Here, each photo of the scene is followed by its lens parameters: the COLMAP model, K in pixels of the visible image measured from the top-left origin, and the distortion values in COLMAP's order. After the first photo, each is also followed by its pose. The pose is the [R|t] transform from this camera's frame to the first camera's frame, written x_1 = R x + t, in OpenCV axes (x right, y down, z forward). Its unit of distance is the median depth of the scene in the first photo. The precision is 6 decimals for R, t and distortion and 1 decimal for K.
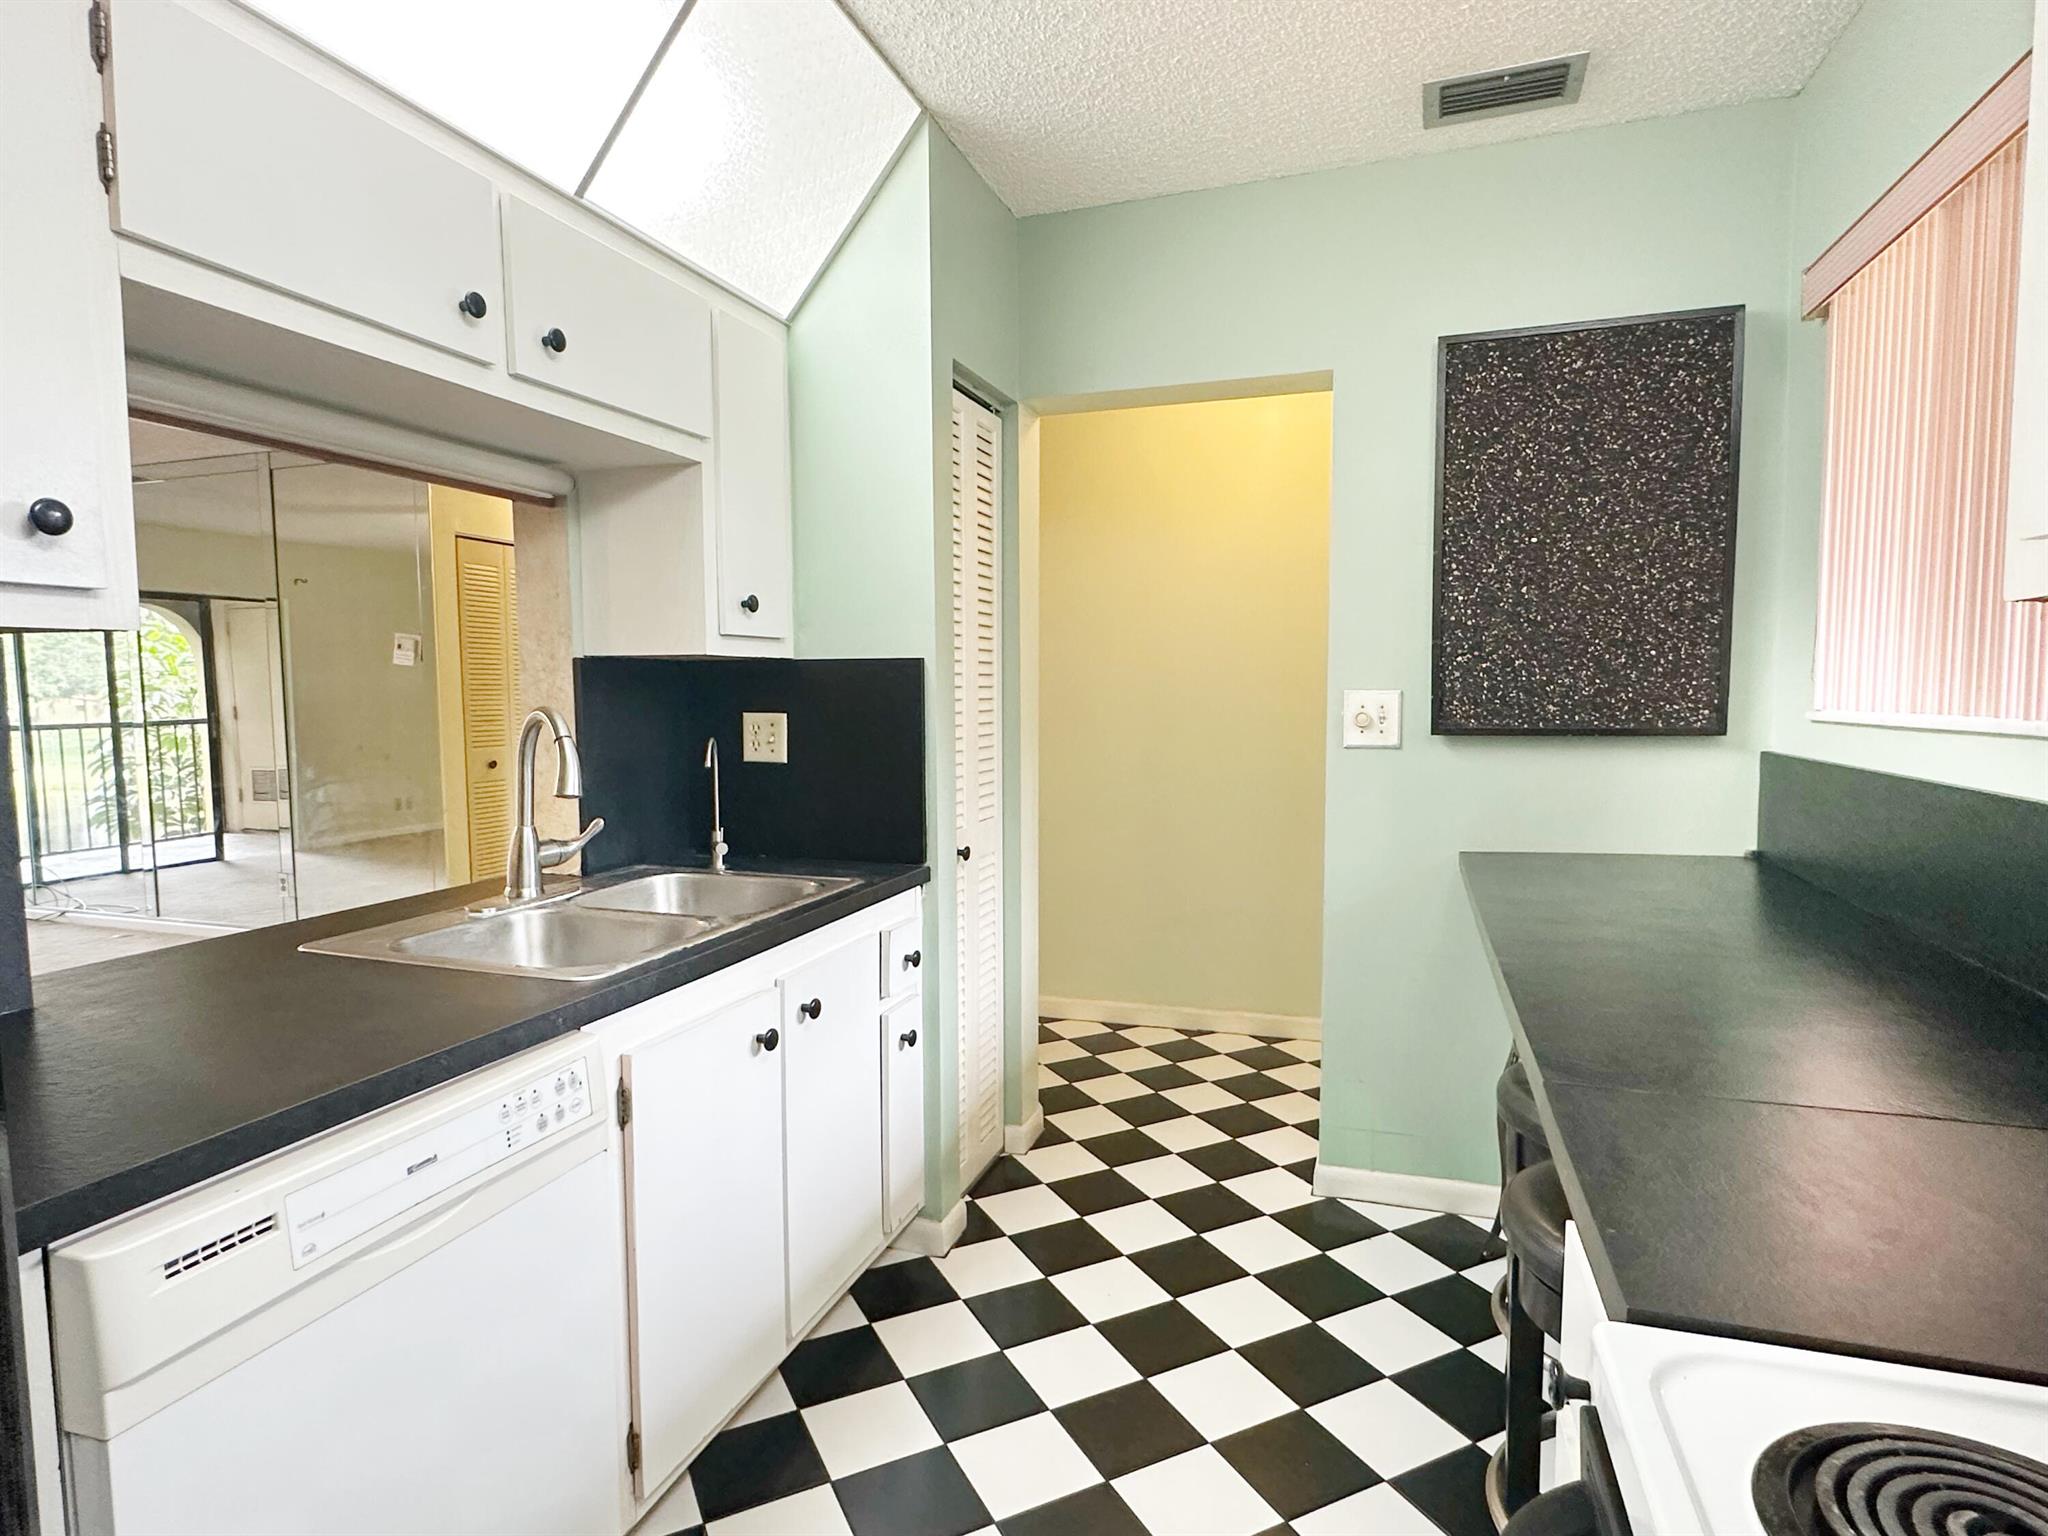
lens RADIAL K [[1109.6, 0, 1016.9], [0, 1109.6, 776.0], [0, 0, 1]] dist [-0.001839, 0.000324]
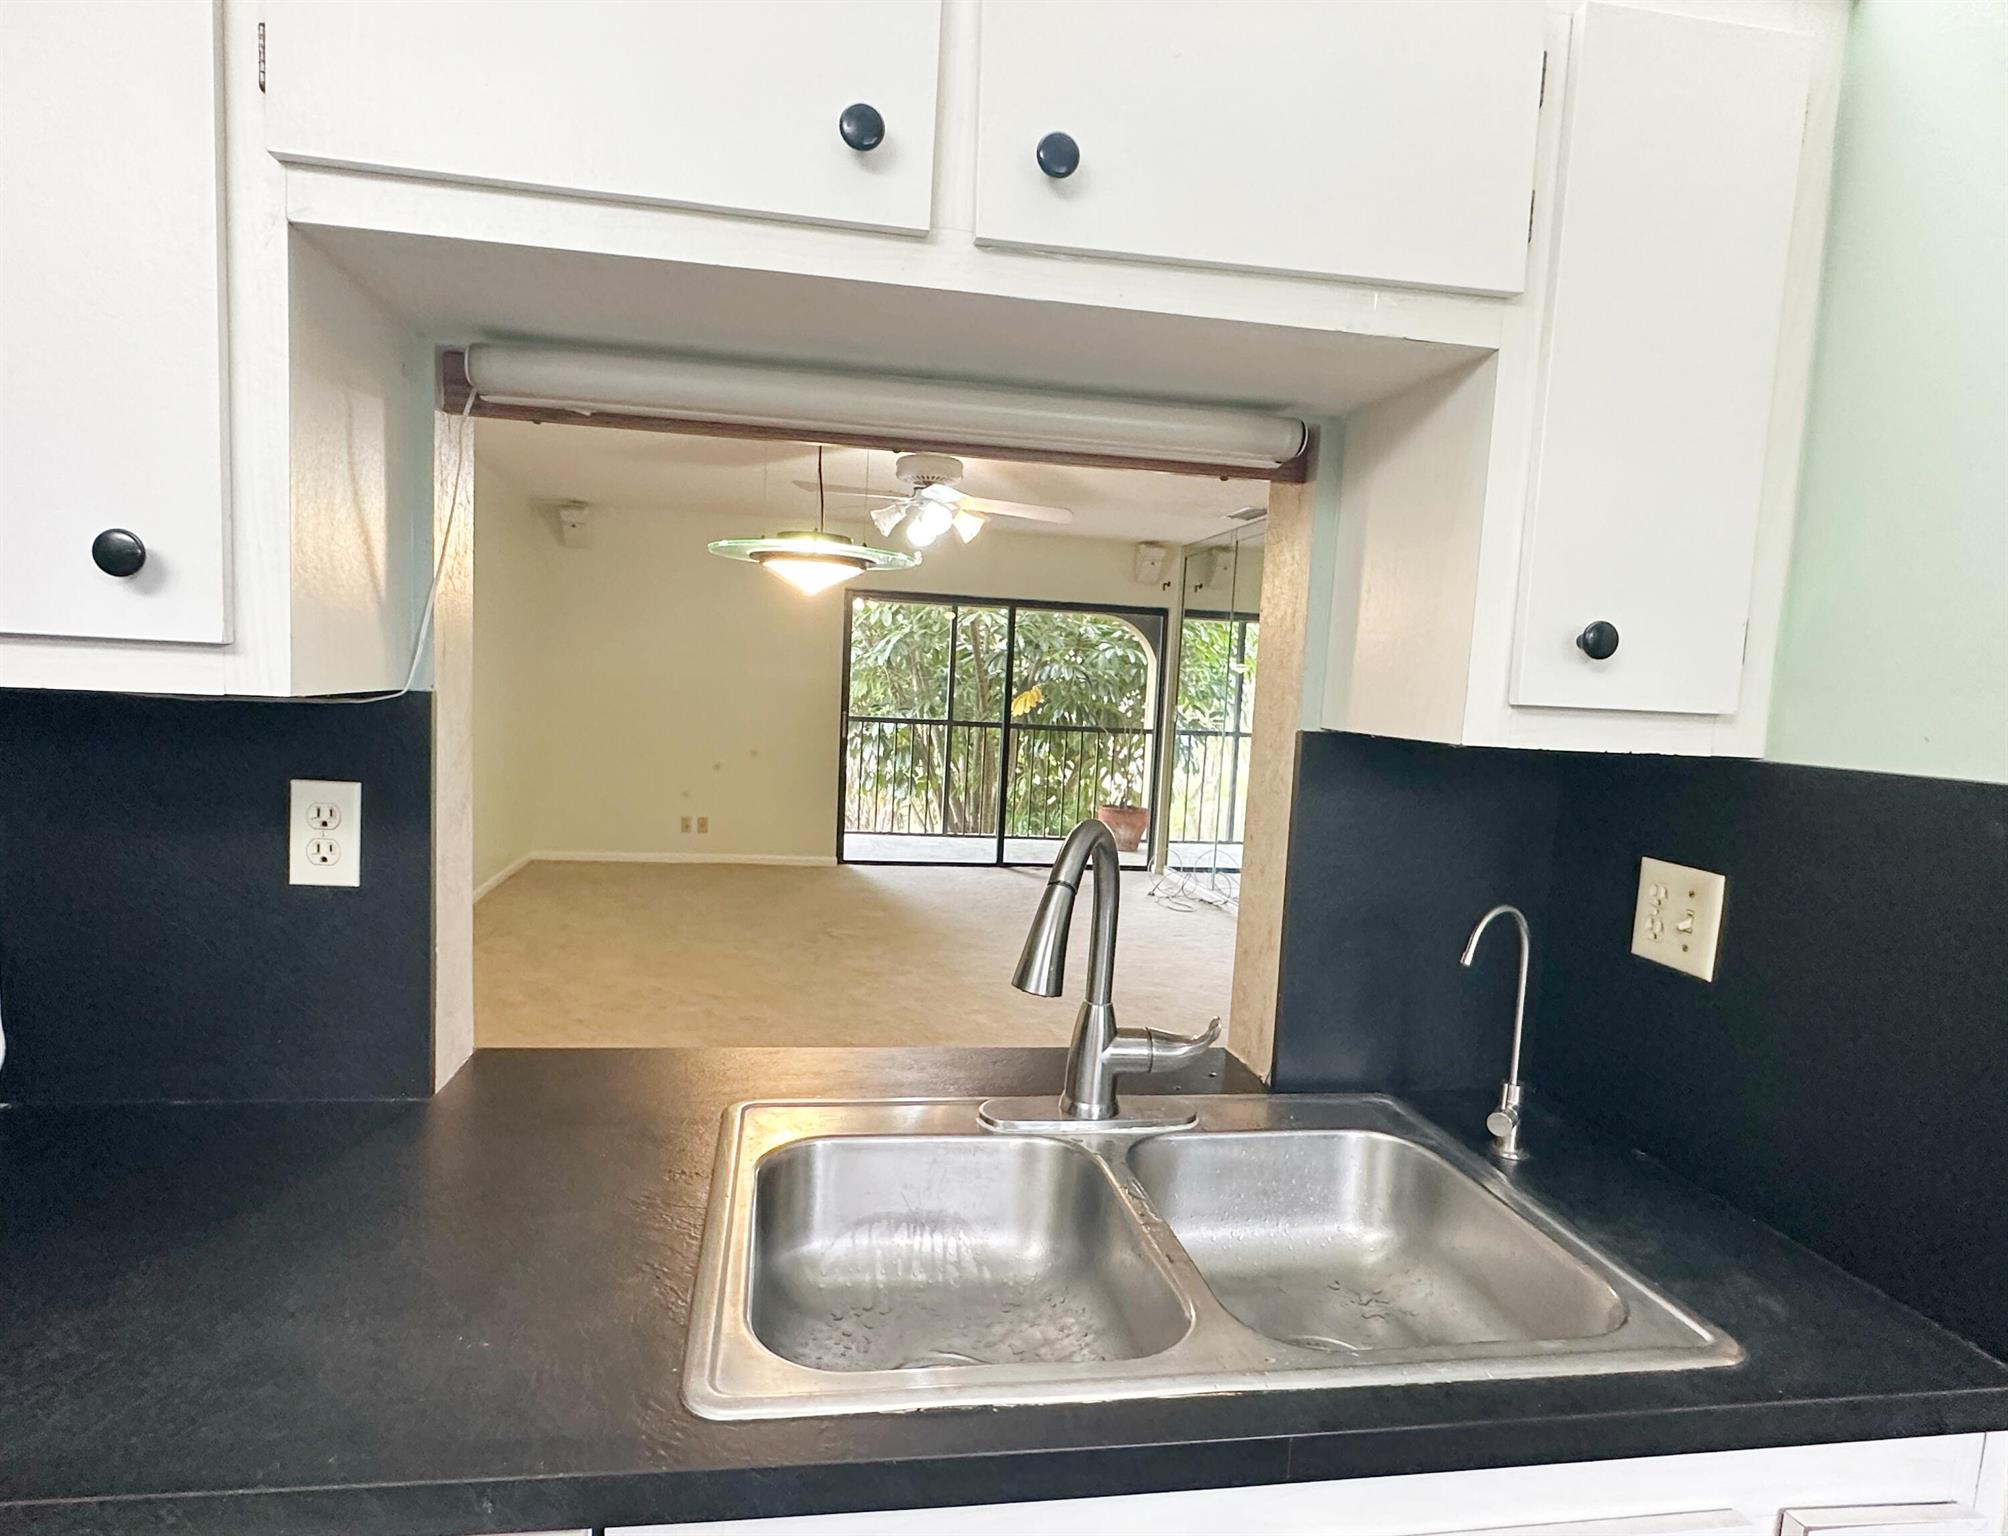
lens RADIAL K [[1119.6, 0, 968.4], [0, 1119.6, 787.0], [0, 0, 1]] dist [-0.012642, 0.001216]
pose [[0.466529, 0.113715, -0.877166, 0.052149], [-0.123301, 0.990379, 0.062812, -0.094229], [0.875869, 0.078852, 0.476062, 0.567116]]
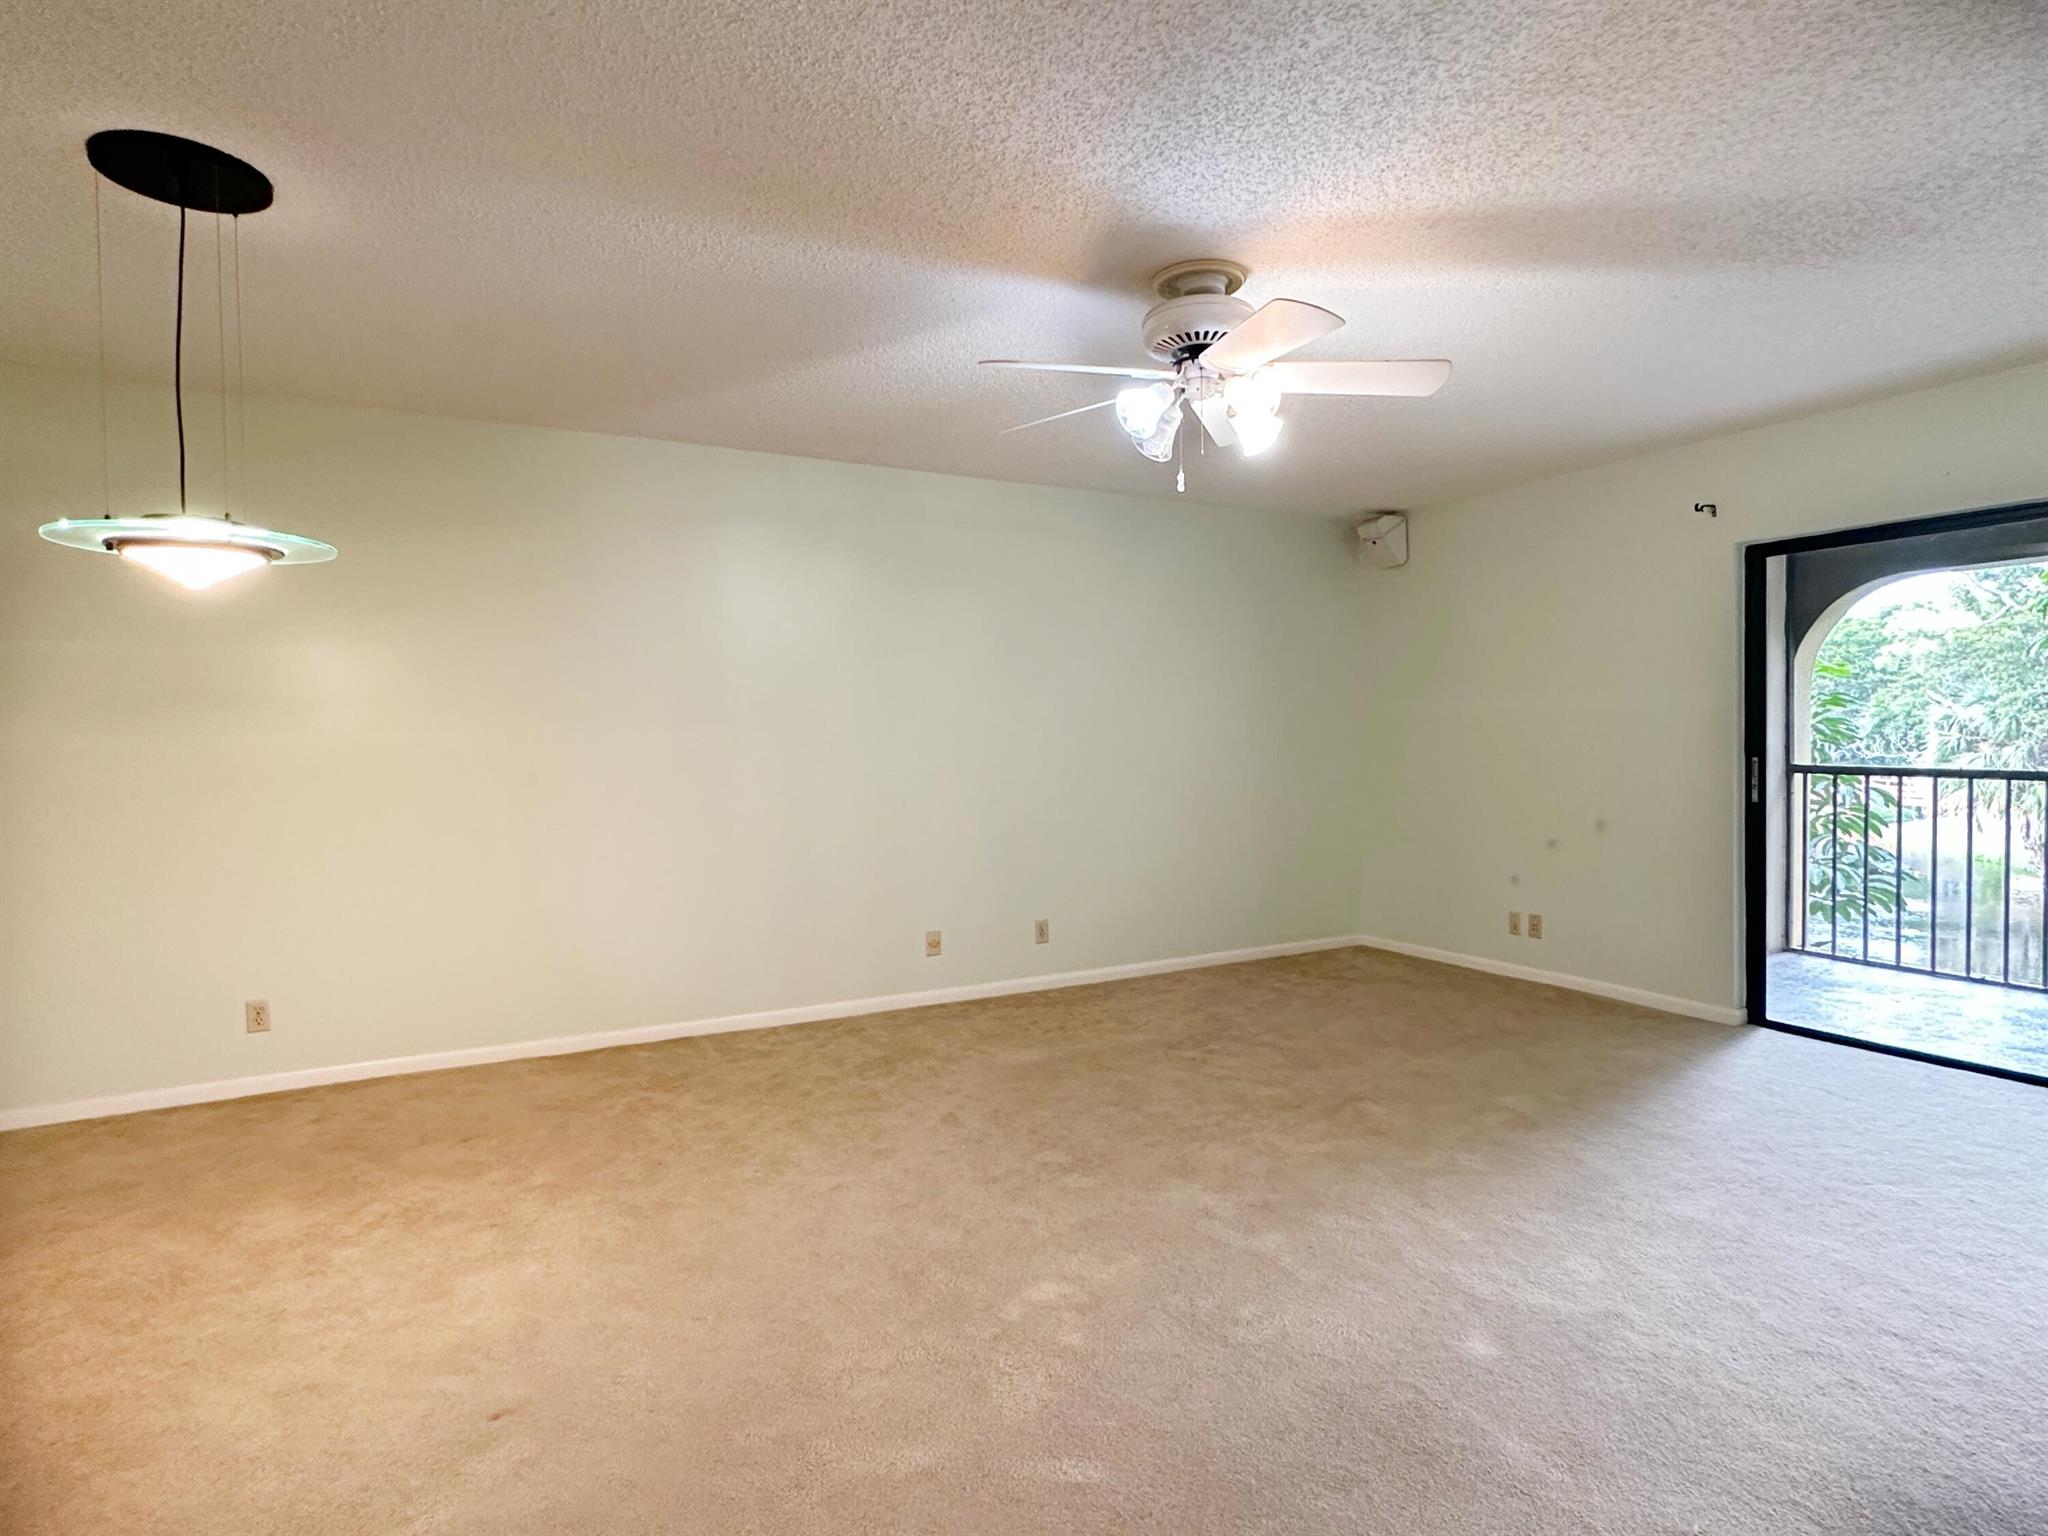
lens RADIAL K [[1109.6, 0, 1024.8], [0, 1109.6, 754.6], [0, 0, 1]] dist [-0.001839, 0.000324]
pose [[-0.680543, 0.026338, -0.732235, -0.901652], [-0.044256, 0.996052, 0.076958, -0.160297], [0.731371, 0.084779, -0.676690, 2.304881]]
